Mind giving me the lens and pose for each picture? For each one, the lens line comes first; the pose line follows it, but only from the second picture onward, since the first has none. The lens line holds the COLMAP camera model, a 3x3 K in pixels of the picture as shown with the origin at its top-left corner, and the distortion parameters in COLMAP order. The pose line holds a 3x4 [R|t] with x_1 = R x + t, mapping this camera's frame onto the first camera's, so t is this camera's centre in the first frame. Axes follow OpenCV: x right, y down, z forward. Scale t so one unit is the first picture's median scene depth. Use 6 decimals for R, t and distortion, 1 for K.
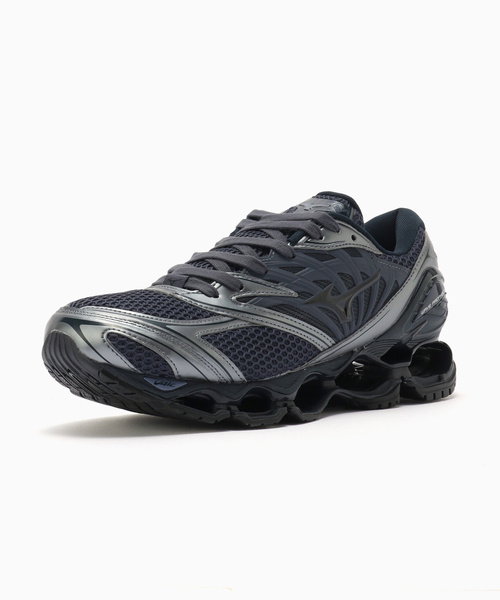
lens RADIAL K [[2546.4, 0, 250.0], [0, 2546.4, 300.0], [0, 0, 1]] dist [-0.052519, 0.003958]
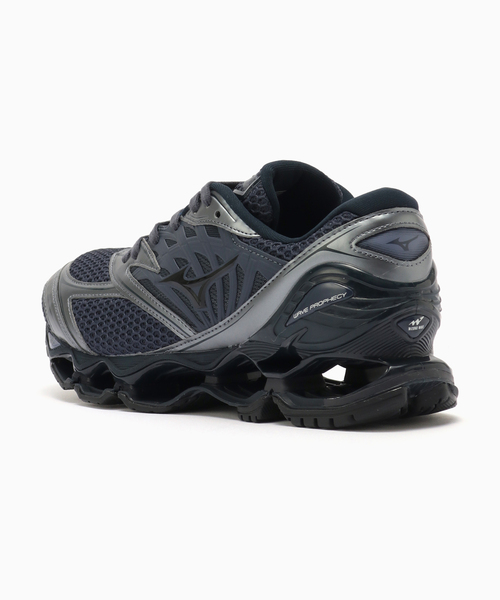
lens RADIAL K [[2546.4, 0, 250.0], [0, 2546.4, 300.0], [0, 0, 1]] dist [-0.052519, 0.003958]
pose [[-0.012519, 0.094768, -0.995421, 0.907683], [-0.072515, 0.992791, 0.095429, -0.079468], [0.997289, 0.073377, -0.005557, 1.032932]]
